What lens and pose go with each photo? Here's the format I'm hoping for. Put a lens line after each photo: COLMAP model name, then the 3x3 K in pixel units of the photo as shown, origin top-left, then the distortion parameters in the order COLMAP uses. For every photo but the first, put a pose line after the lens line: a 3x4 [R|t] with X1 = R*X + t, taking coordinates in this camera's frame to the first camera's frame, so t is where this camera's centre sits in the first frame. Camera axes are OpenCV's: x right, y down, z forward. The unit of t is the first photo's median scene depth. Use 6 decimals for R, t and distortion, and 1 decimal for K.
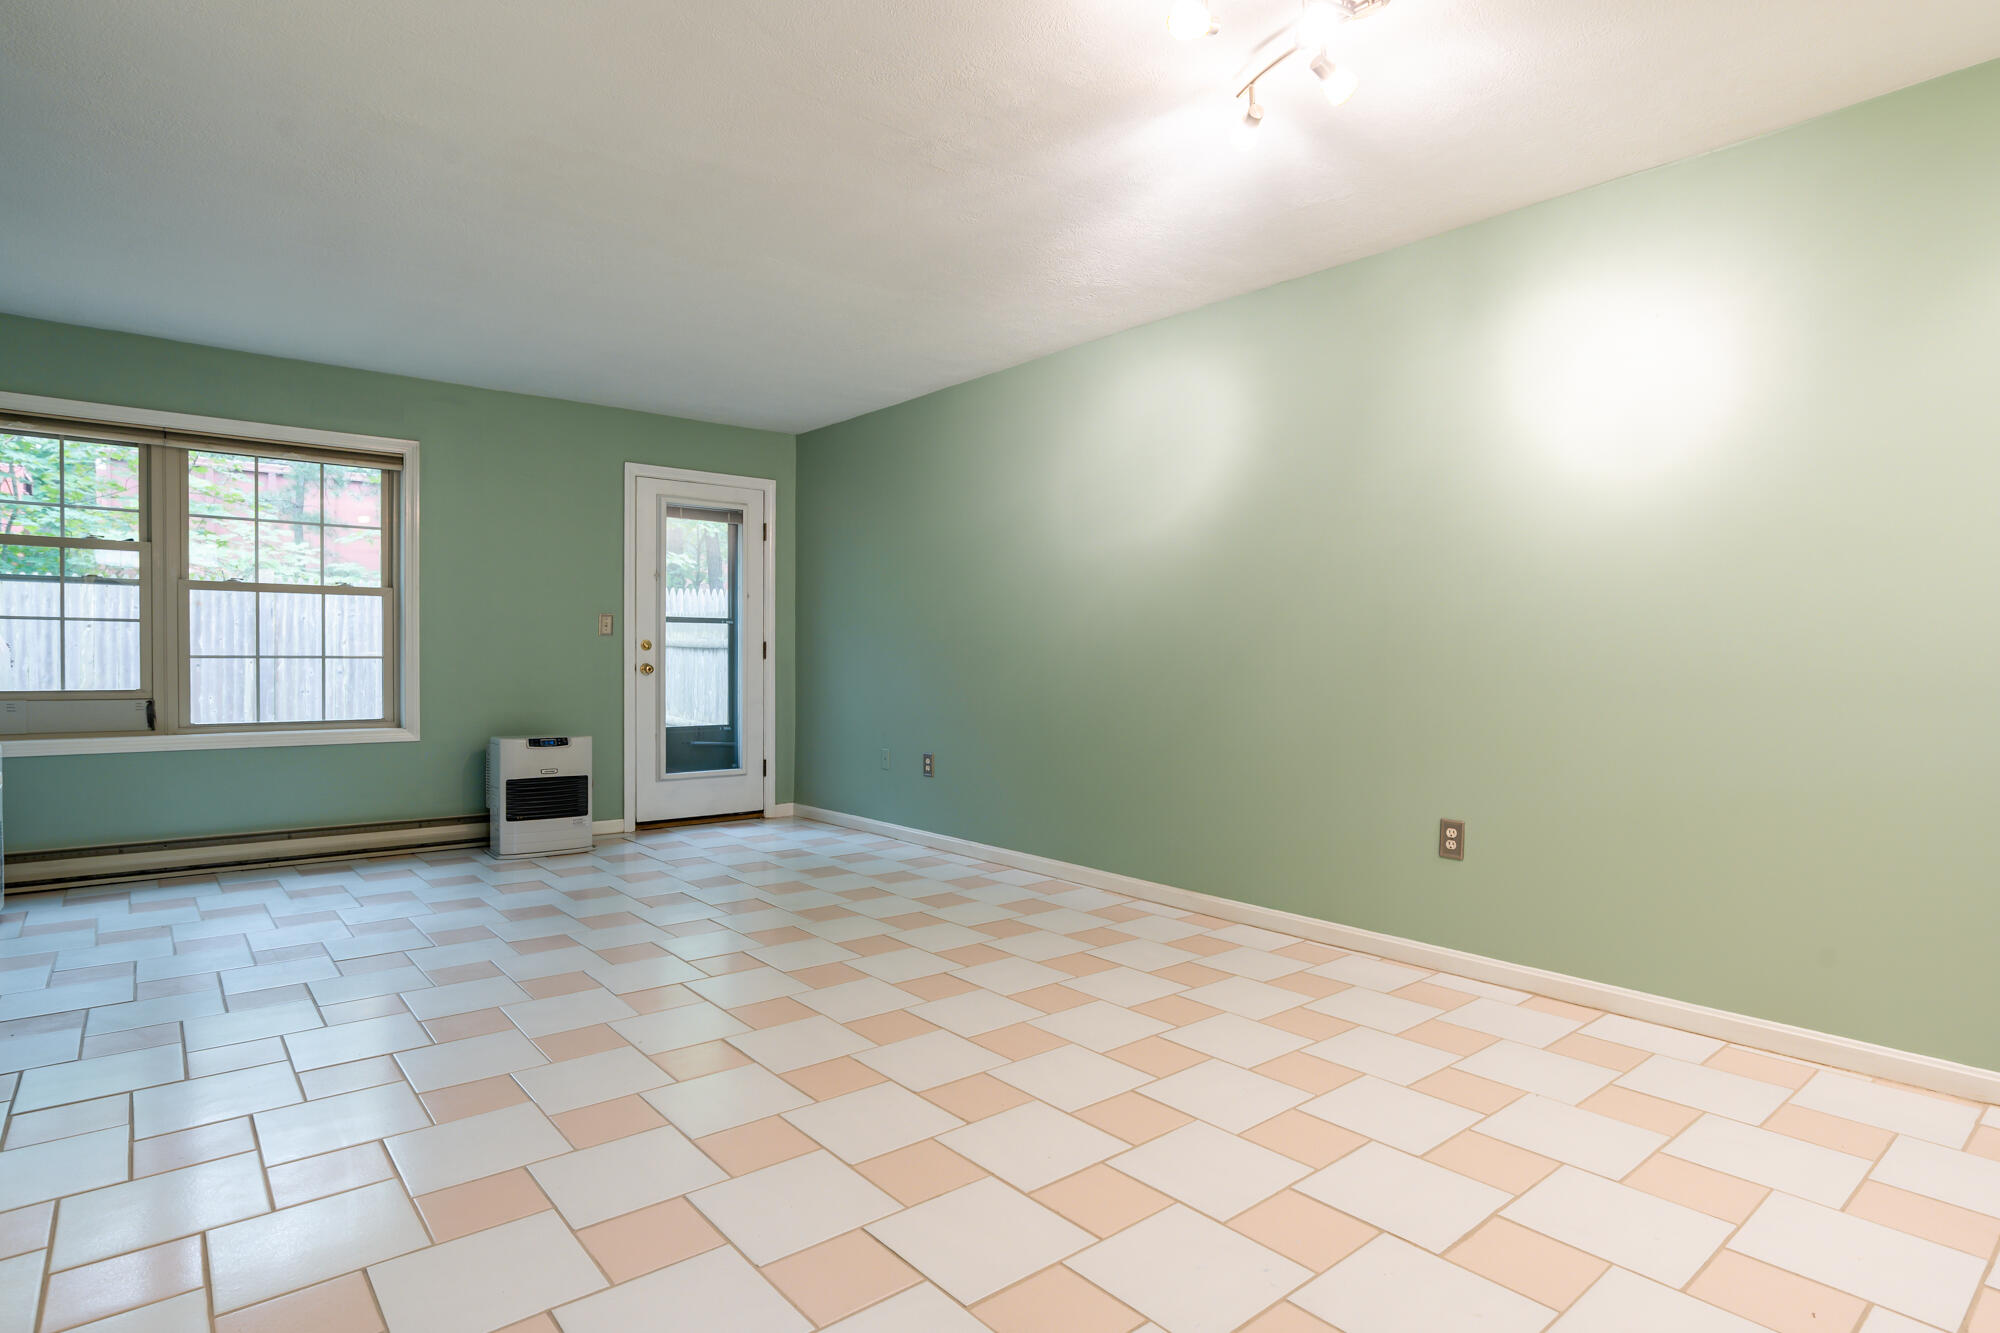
lens RADIAL K [[1023.1, 0, 1000.0], [0, 1023.1, 667.7], [0, 0, 1]] dist [0.000793, 0.000129]
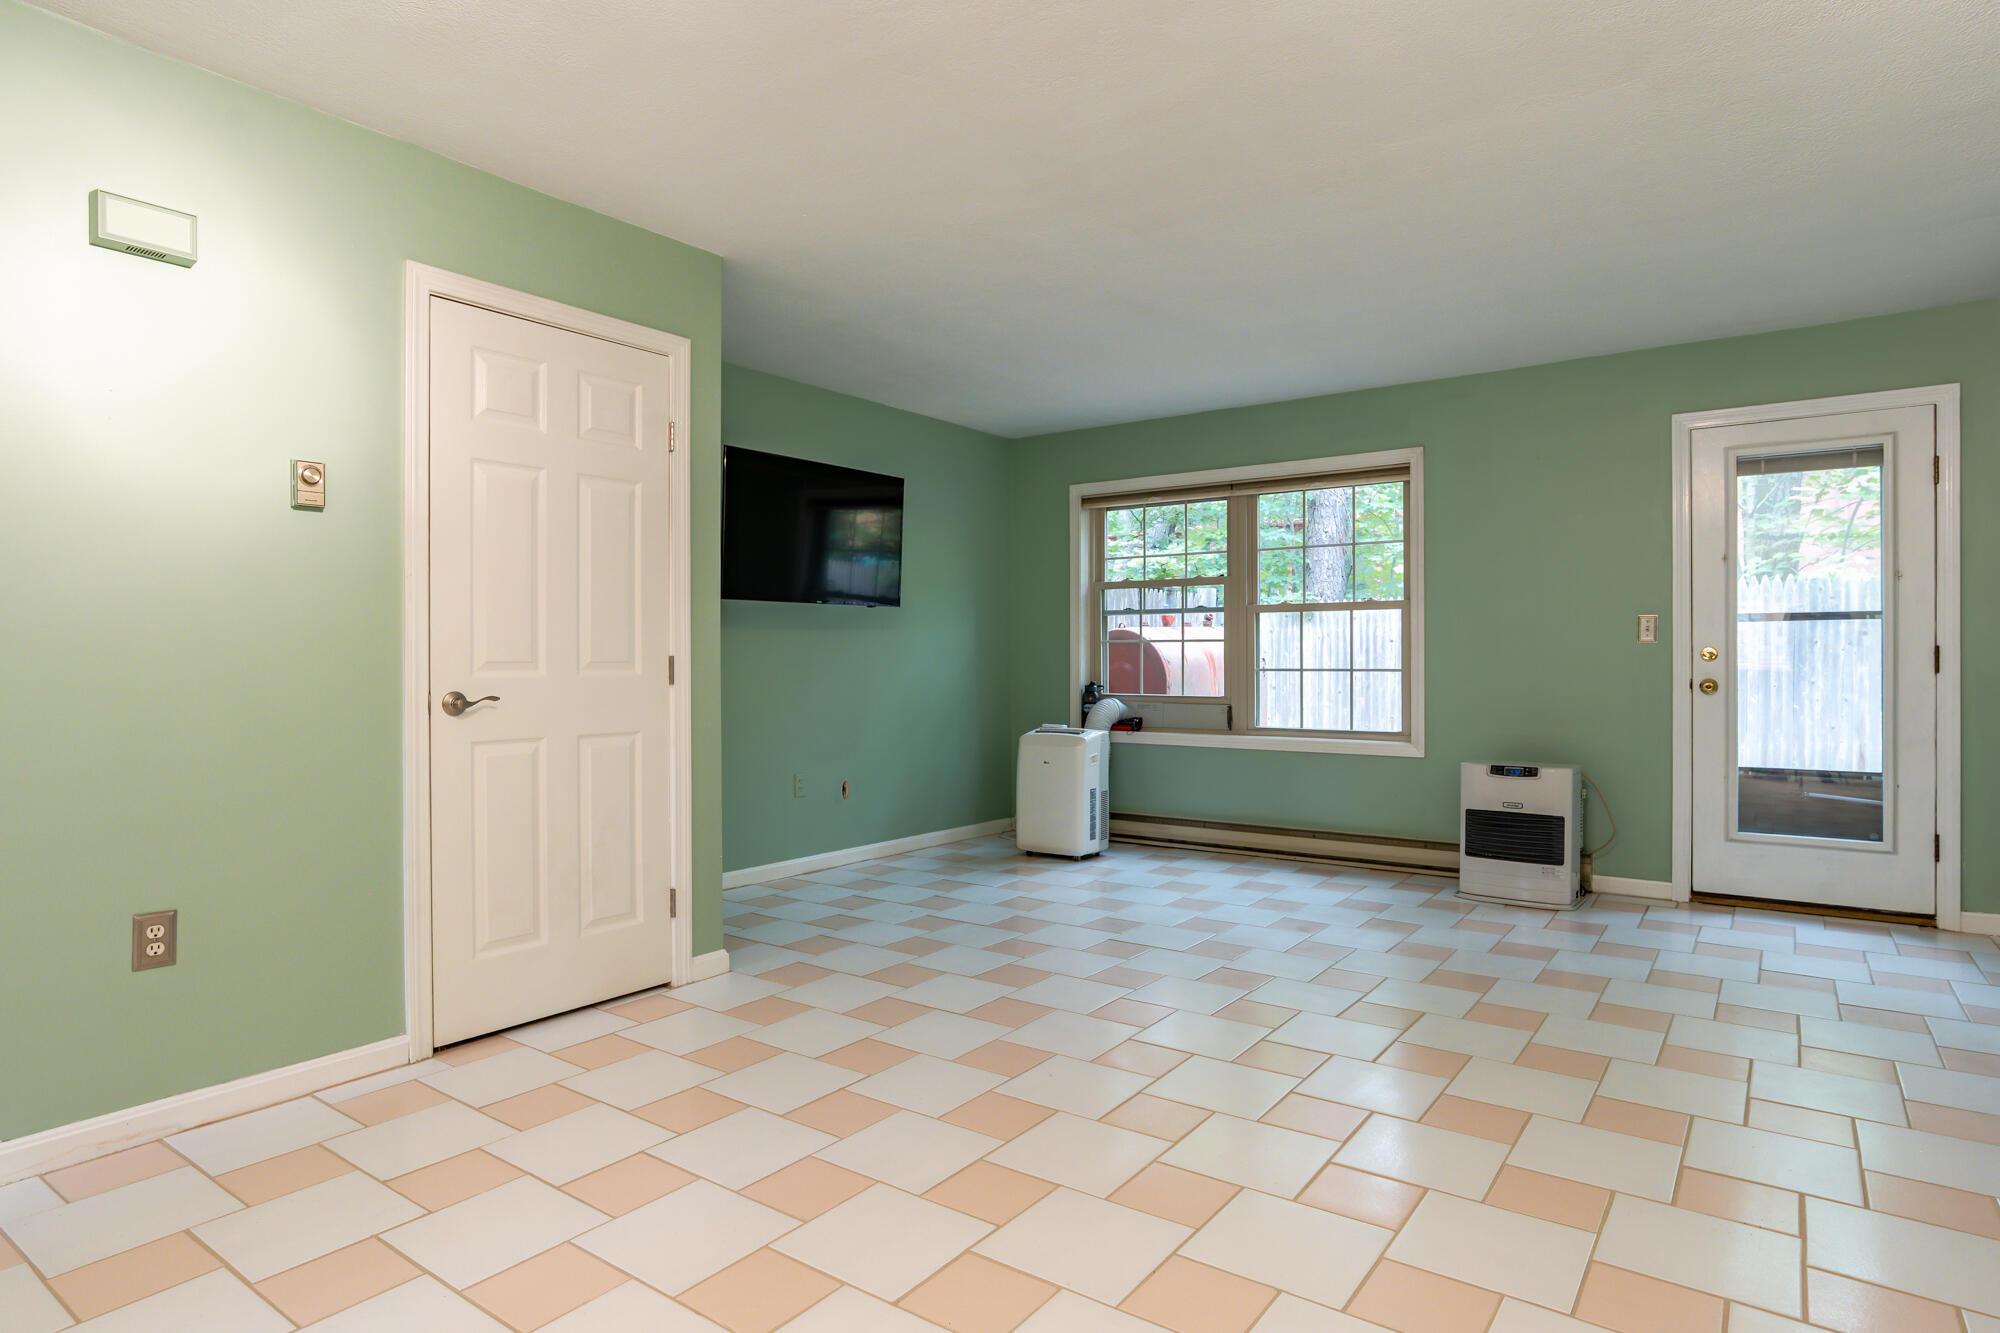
lens RADIAL K [[1133.1, 0, 1001.6], [0, 1133.1, 661.1], [0, 0, 1]] dist [-0.005002, 0.000028]
pose [[0.269633, -0.004948, -0.962950, 0.356988], [-0.007545, 0.999945, -0.007250, -0.008590], [0.962934, 0.009220, 0.269581, 0.337561]]
